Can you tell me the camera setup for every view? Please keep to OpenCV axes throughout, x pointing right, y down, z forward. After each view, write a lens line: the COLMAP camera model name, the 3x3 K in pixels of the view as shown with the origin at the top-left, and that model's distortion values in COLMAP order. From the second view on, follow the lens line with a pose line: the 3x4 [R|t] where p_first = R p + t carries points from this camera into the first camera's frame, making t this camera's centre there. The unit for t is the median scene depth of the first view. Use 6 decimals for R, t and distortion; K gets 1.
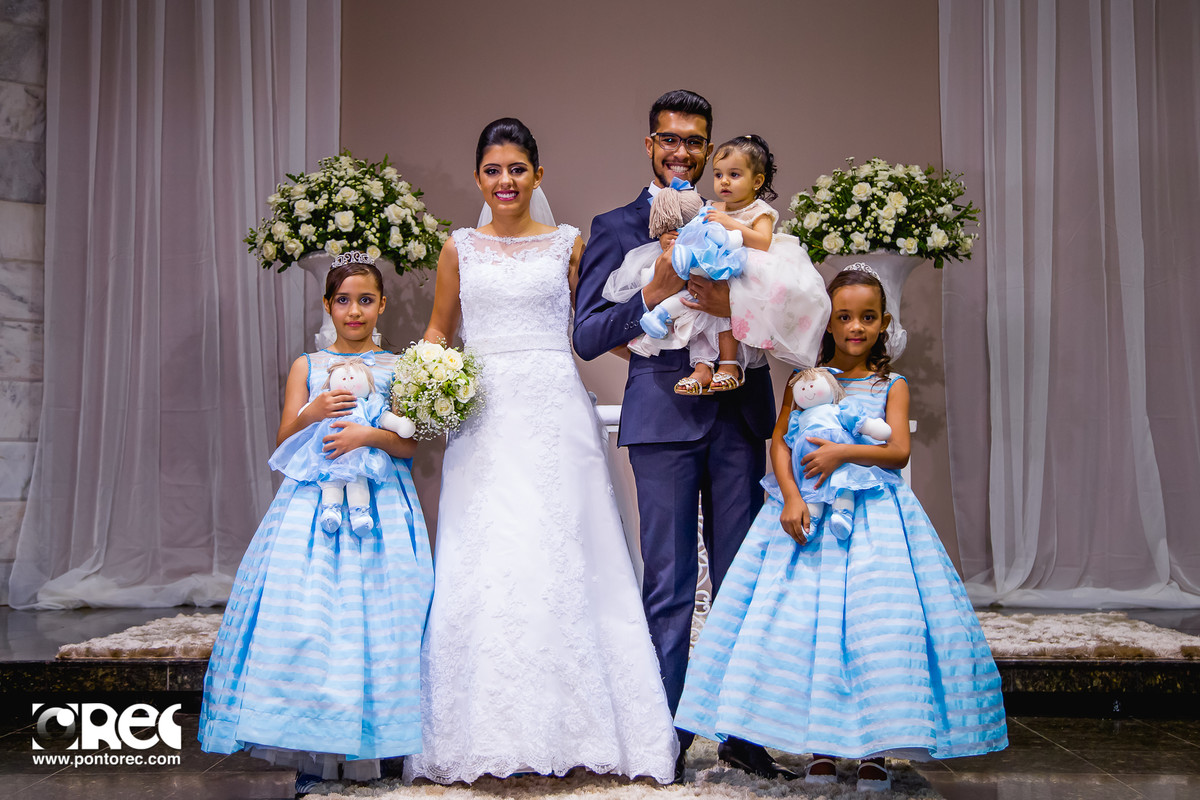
lens RADIAL K [[1612.2, 0, 600.0], [0, 1612.2, 400.0], [0, 0, 1]] dist [0.163566, 0.005508]
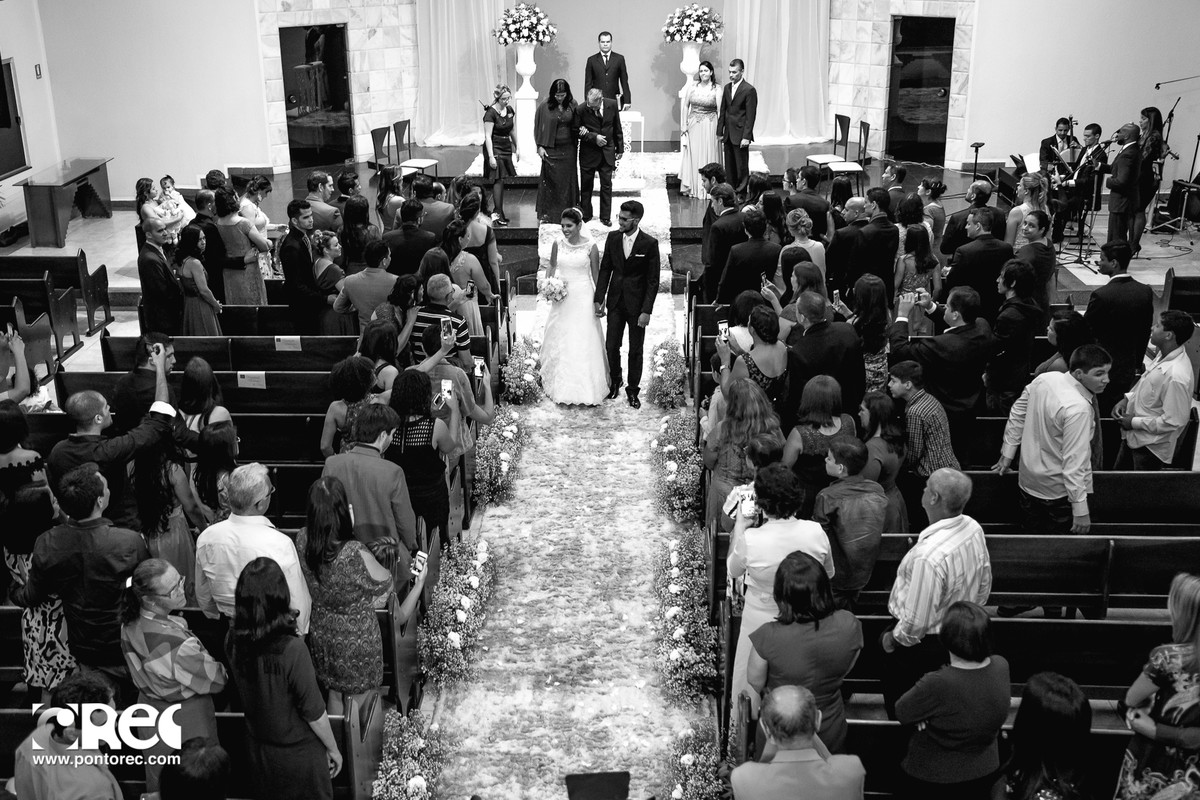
lens RADIAL K [[1347.8, 0, 600.0], [0, 1347.8, 400.0], [0, 0, 1]] dist [0.002342, 0.006210]
pose [[0.999942, -0.007350, -0.007931, 0.005919], [0.009926, 0.914895, 0.403569, -0.518269], [0.004290, -0.403624, 0.914915, -1.727720]]
